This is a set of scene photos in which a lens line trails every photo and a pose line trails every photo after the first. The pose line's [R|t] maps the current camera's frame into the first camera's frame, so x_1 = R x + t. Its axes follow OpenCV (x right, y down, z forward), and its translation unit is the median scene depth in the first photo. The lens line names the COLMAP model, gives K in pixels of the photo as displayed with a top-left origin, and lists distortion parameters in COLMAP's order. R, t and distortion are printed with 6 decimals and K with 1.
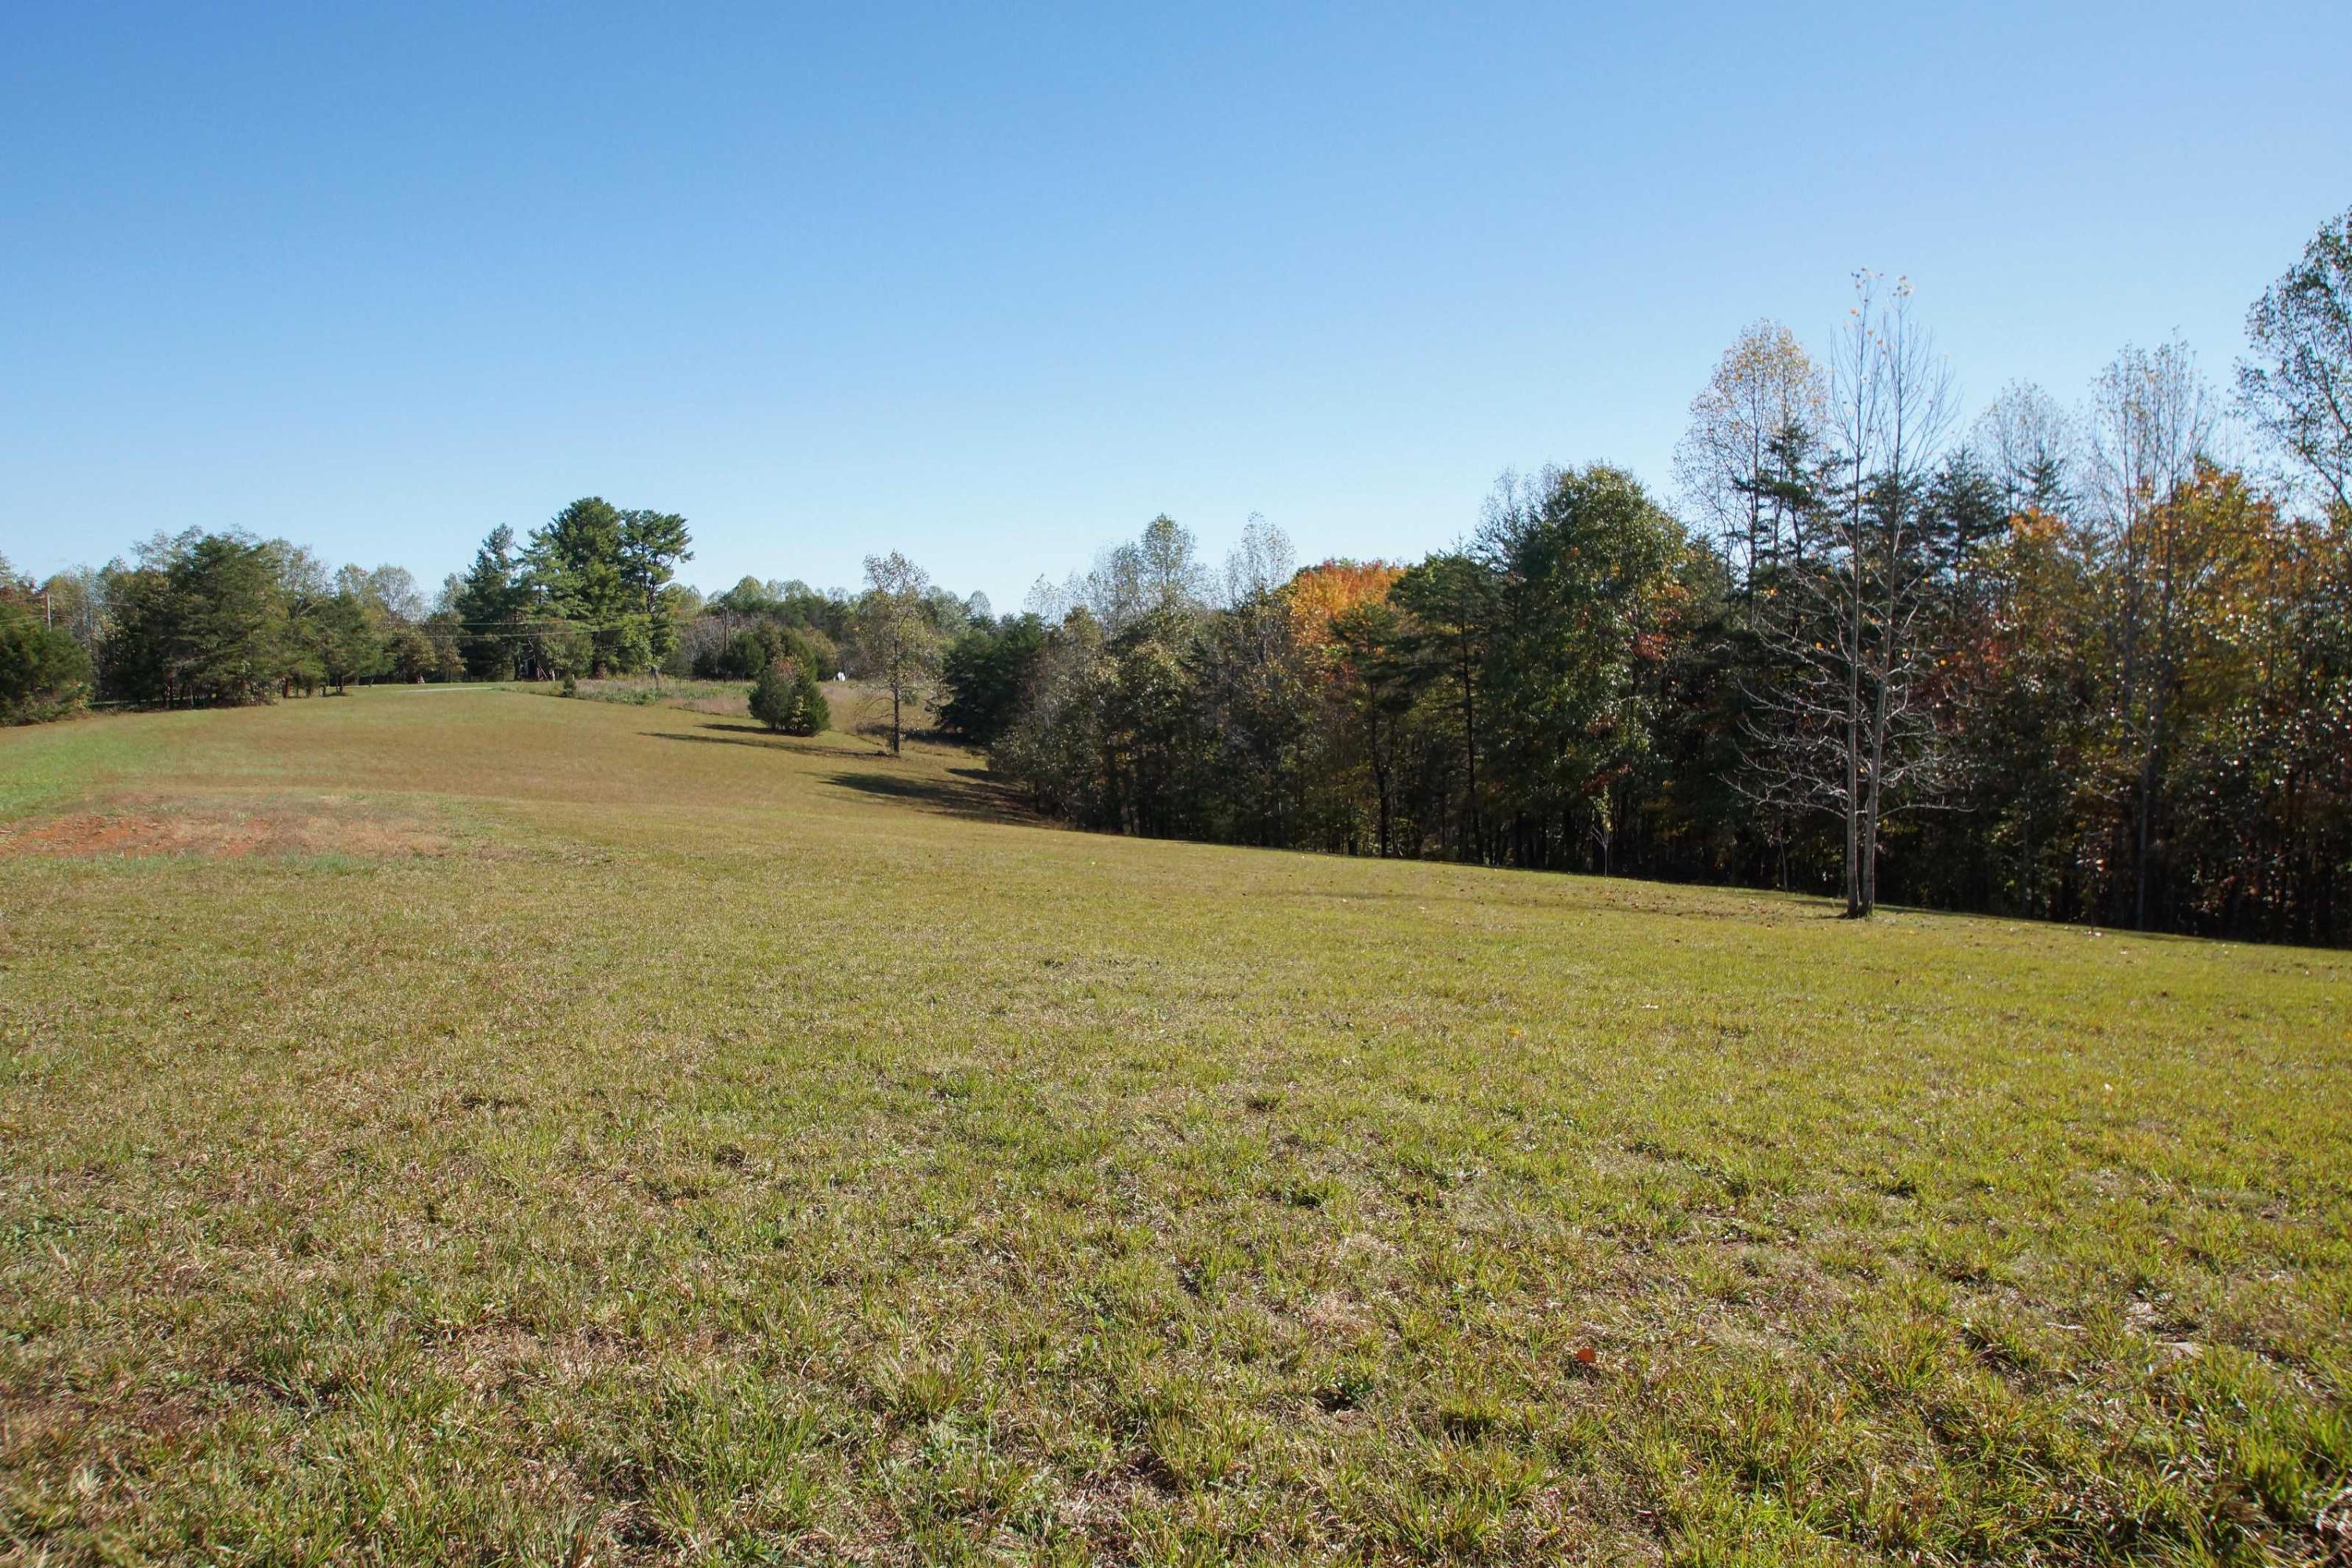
lens RADIAL K [[1497.4, 0, 1176.9], [0, 1497.4, 766.7], [0, 0, 1]] dist [-0.025790, -0.006284]
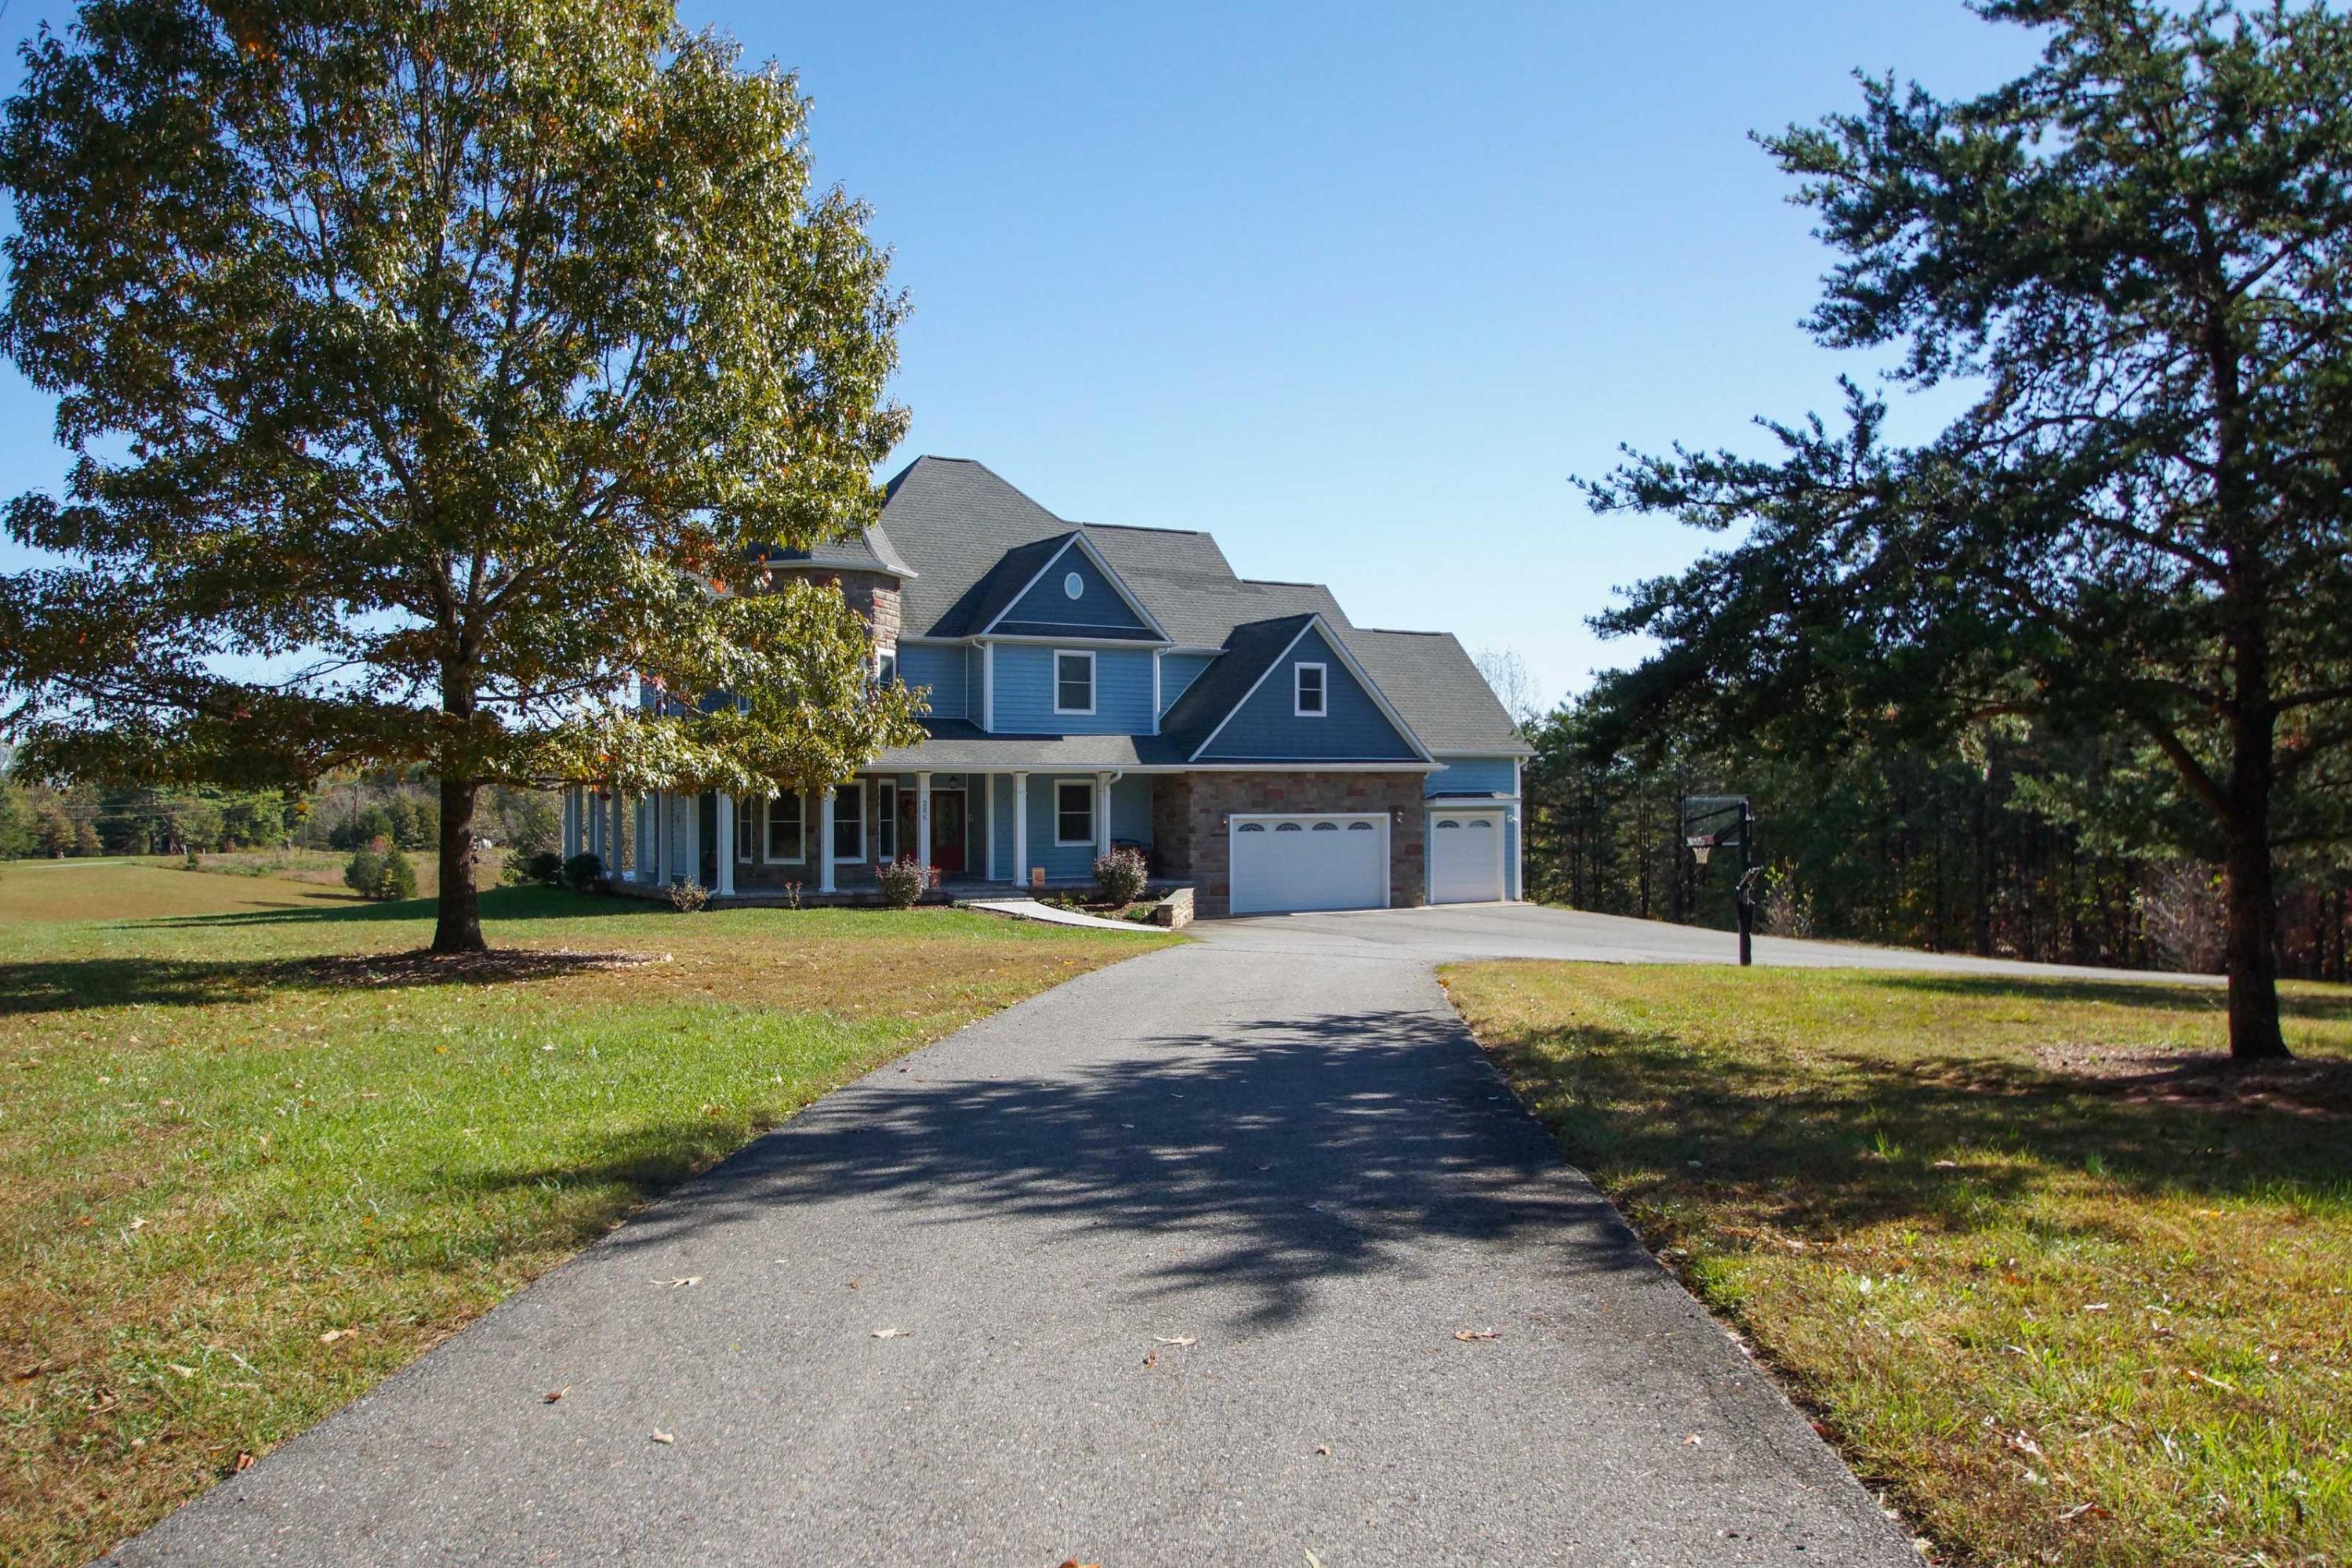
lens RADIAL K [[1932.5, 0, 1187.3], [0, 1932.5, 779.7], [0, 0, 1]] dist [-0.016015, -0.009724]
pose [[0.998241, -0.005068, 0.059076, 0.256580], [0.009879, 0.996630, -0.081428, 0.011344], [-0.058465, 0.081868, 0.994927, -0.499154]]
